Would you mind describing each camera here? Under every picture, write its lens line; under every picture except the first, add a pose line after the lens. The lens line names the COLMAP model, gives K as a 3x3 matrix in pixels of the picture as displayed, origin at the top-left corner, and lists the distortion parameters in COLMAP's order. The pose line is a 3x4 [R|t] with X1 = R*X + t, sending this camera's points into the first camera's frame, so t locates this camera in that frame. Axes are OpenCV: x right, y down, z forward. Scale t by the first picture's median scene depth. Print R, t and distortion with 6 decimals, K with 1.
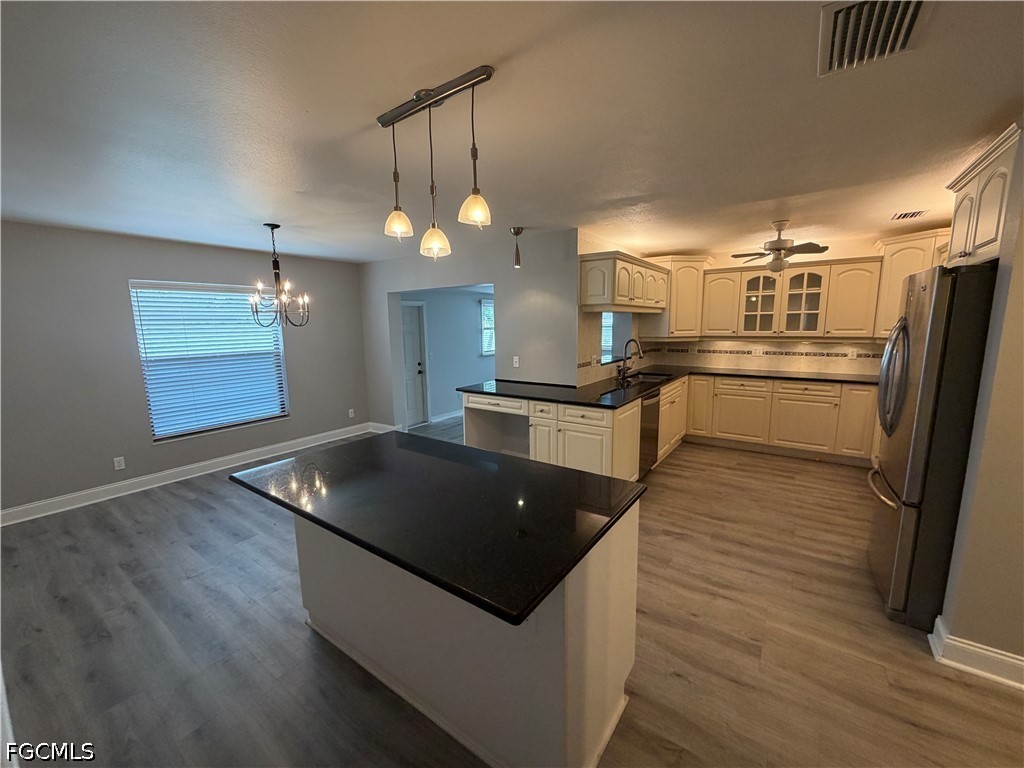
lens RADIAL K [[408.9, 0, 509.6], [0, 408.9, 385.2], [0, 0, 1]] dist [0.000233, 0.000053]
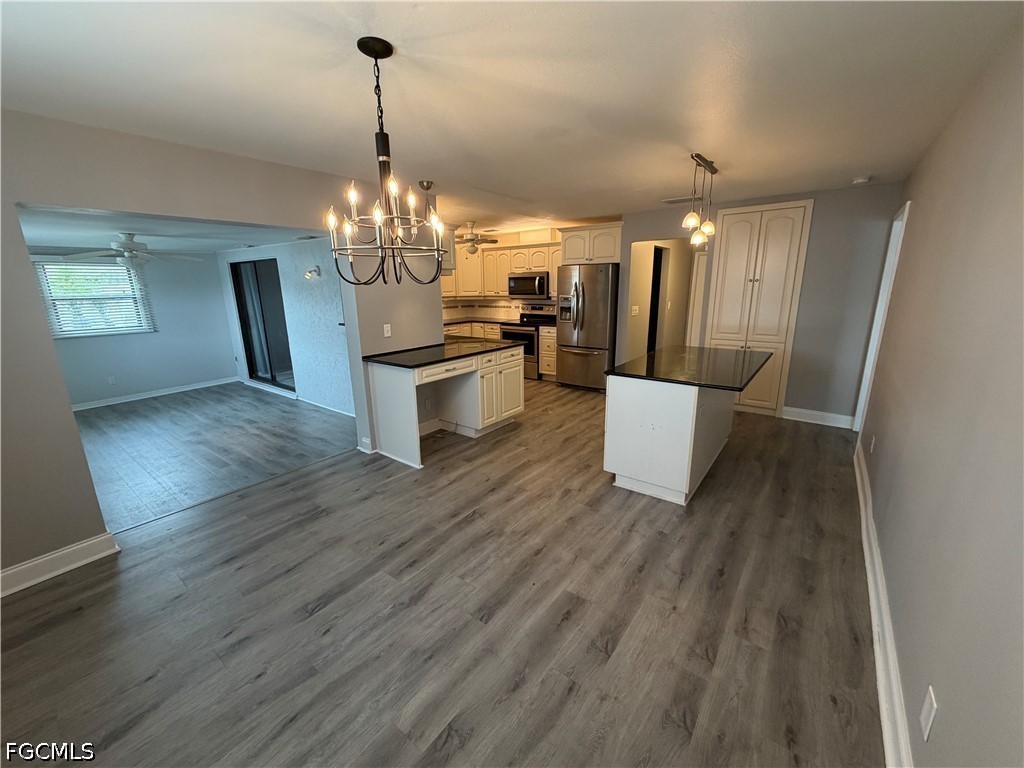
lens RADIAL K [[408.9, 0, 509.6], [0, 408.9, 385.2], [0, 0, 1]] dist [0.000233, 0.000053]
pose [[0.031047, -0.226043, 0.973622, -0.809568], [0.165931, 0.961741, 0.217993, -0.087083], [-0.985648, 0.154786, 0.067366, 0.663465]]
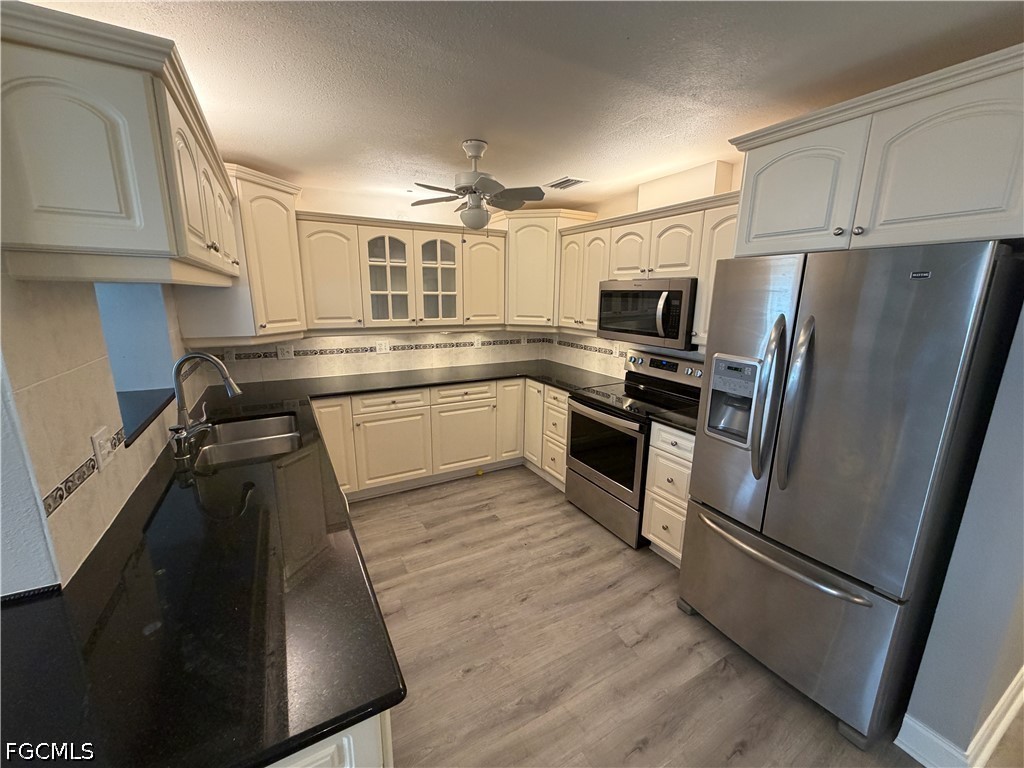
lens RADIAL K [[408.9, 0, 509.6], [0, 408.9, 385.2], [0, 0, 1]] dist [0.000233, 0.000053]
pose [[0.426784, -0.179596, 0.886341, 0.070664], [0.119989, 0.982663, 0.141337, -0.101923], [-0.896358, 0.046031, 0.440934, 0.555359]]
